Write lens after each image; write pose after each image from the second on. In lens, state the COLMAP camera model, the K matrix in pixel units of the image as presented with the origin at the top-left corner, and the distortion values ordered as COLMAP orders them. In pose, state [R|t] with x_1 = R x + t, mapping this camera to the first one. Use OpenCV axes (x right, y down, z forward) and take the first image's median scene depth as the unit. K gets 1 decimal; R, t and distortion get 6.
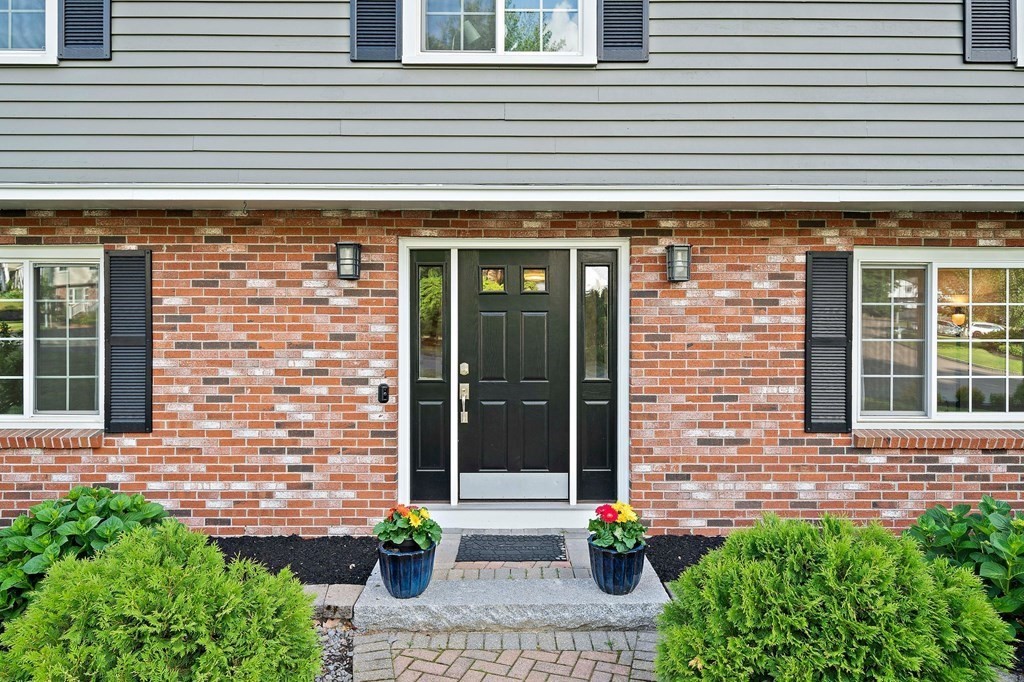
lens RADIAL K [[615.7, 0, 512.0], [0, 615.7, 341.0], [0, 0, 1]] dist [0.000616, 0.000827]
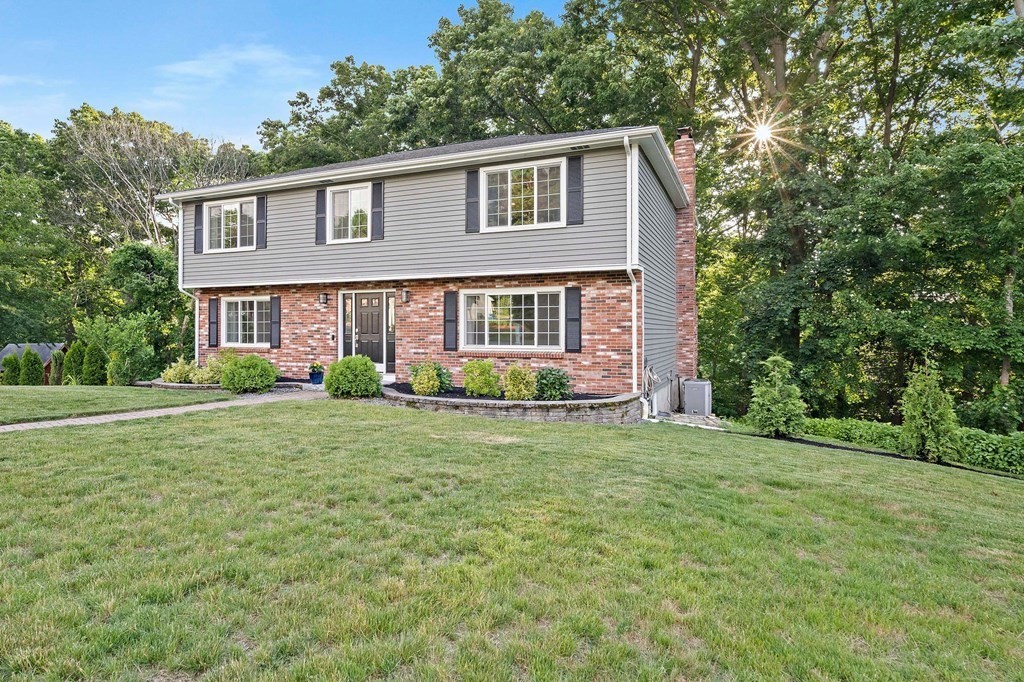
lens RADIAL K [[561.3, 0, 512.7], [0, 561.3, 335.8], [0, 0, 1]] dist [0.000110, 0.000011]
pose [[0.920884, 0.001872, -0.389832, 1.873993], [-0.004073, 0.999980, -0.004821, 0.087005], [0.389815, 0.006027, 0.920874, -1.424906]]
